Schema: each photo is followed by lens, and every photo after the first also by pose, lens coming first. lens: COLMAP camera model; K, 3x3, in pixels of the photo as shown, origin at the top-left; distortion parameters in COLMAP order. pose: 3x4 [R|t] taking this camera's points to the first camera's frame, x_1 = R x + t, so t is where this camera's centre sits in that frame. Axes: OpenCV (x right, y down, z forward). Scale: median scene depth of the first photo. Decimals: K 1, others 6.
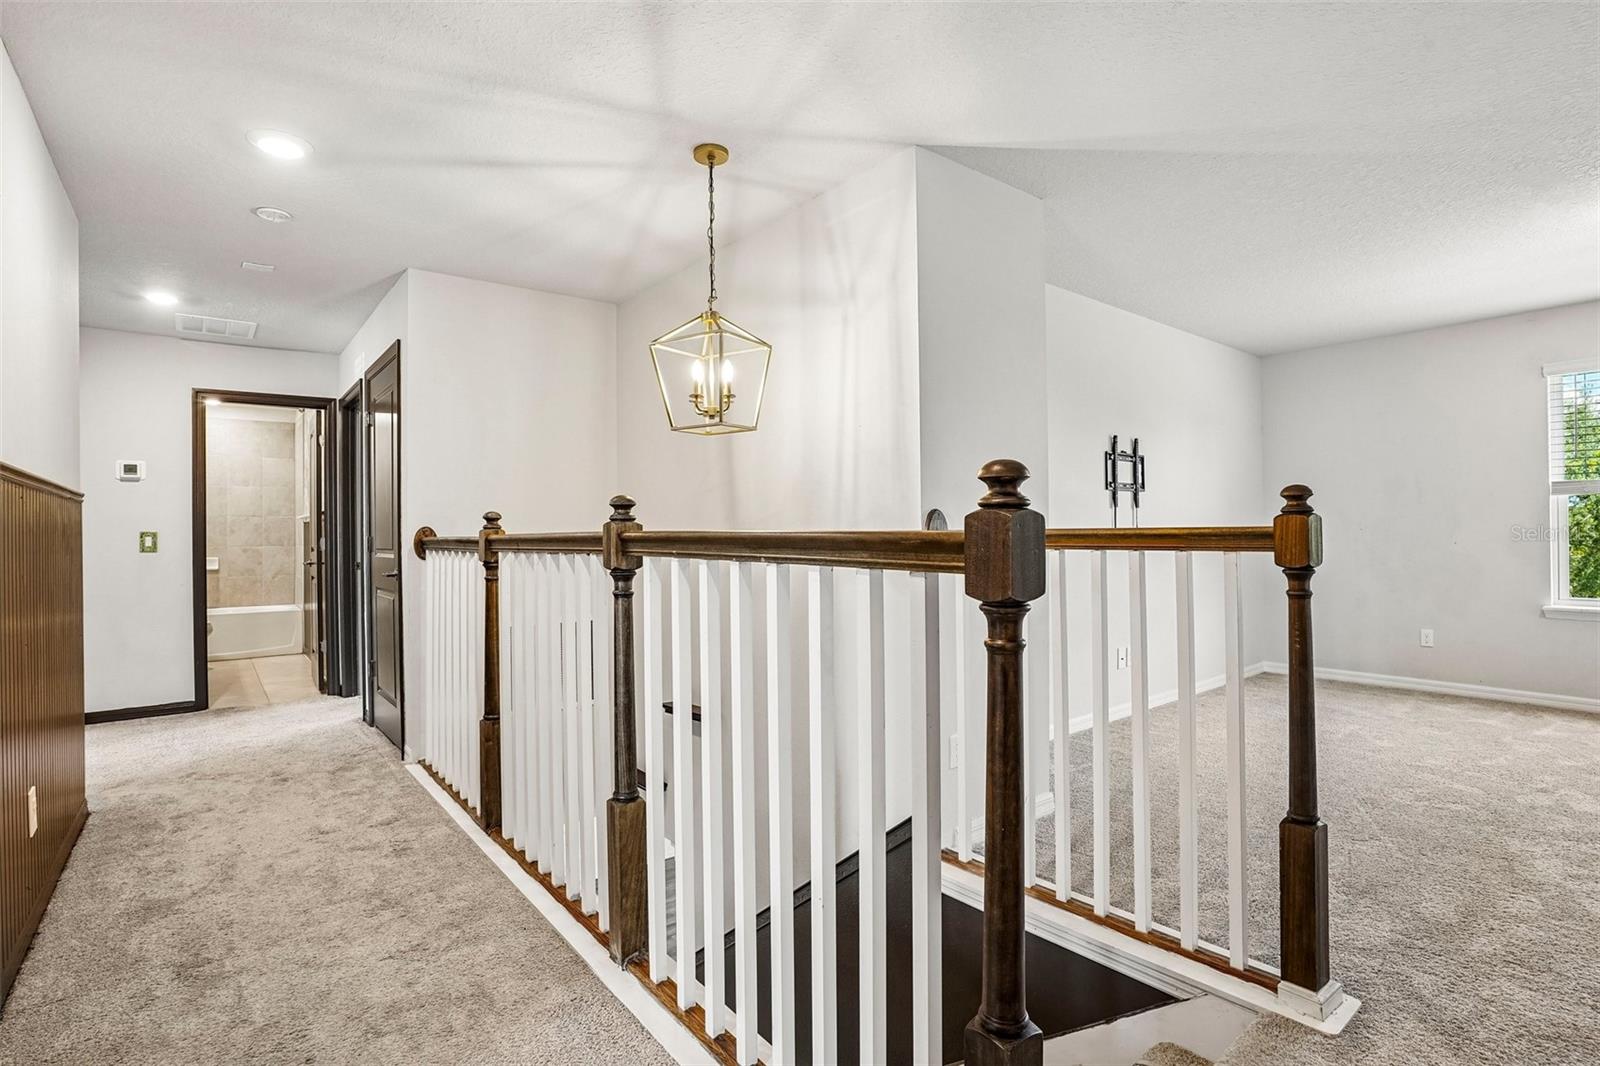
lens RADIAL K [[787.8, 0, 801.5], [0, 787.8, 527.6], [0, 0, 1]] dist [-0.004396, -0.000248]
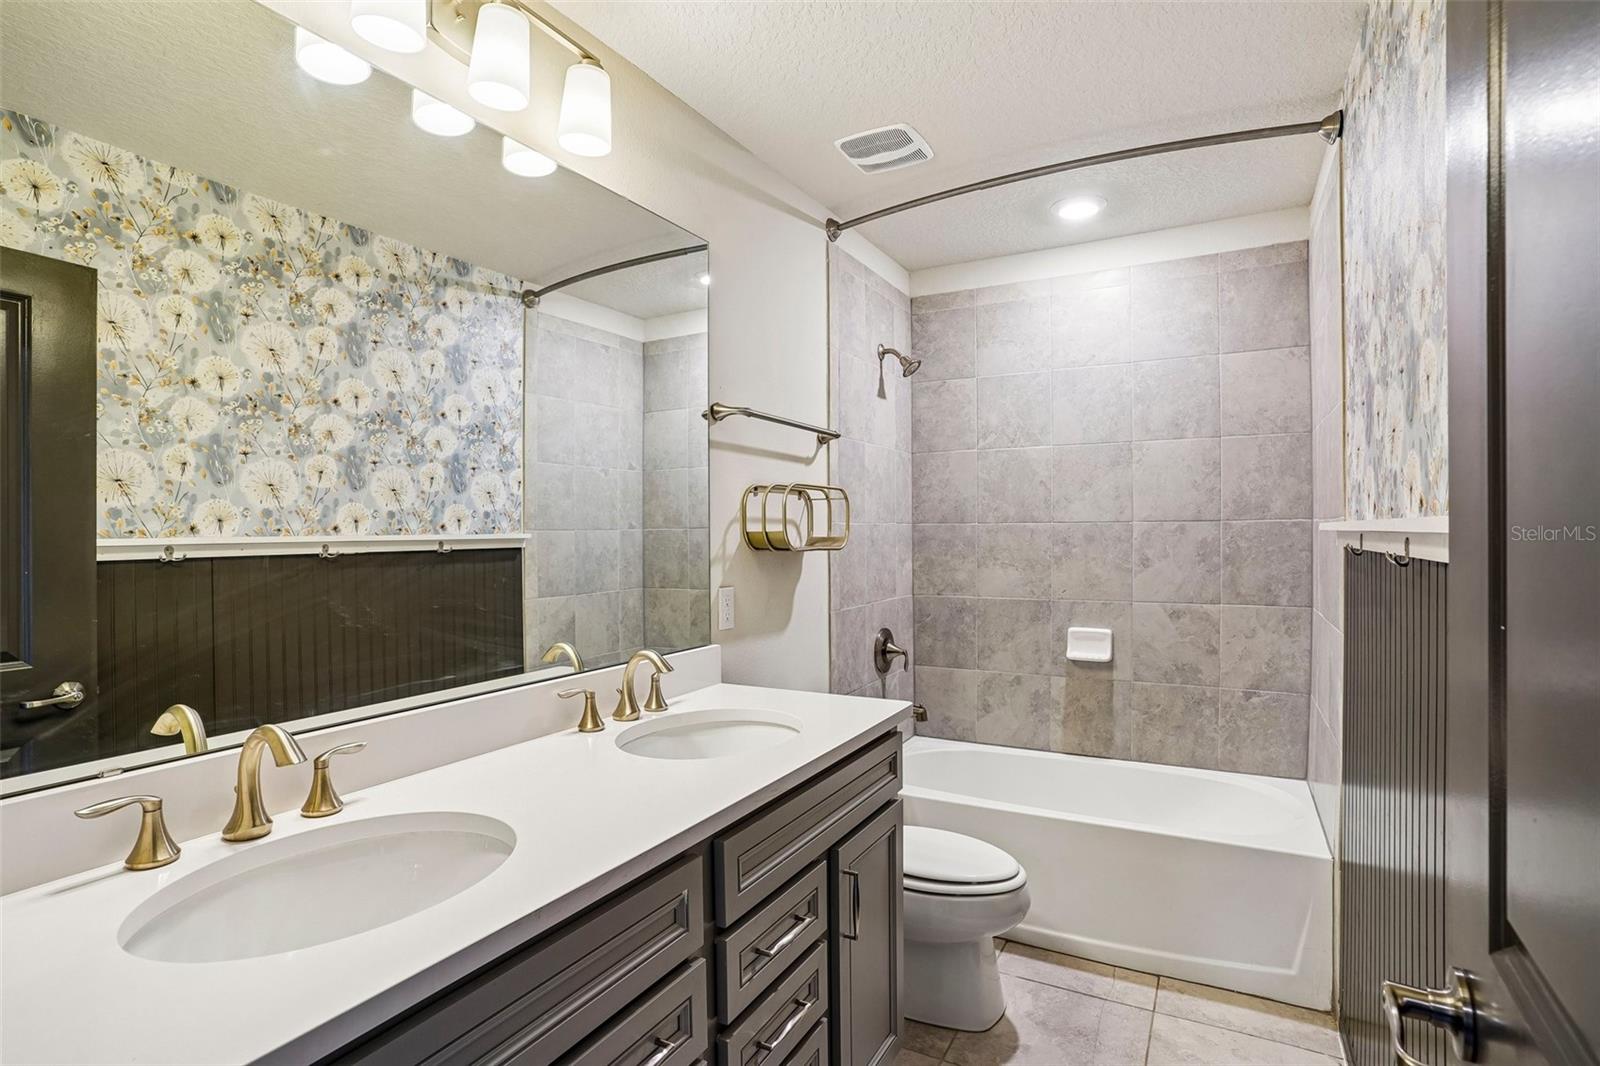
lens RADIAL K [[787.8, 0, 803.1], [0, 787.8, 532.9], [0, 0, 1]] dist [-0.004396, -0.000248]
pose [[0.392330, 0.000523, -0.919825, -0.433668], [0.005867, 0.999978, 0.003070, -0.010720], [0.919806, -0.006601, 0.392318, 0.689843]]
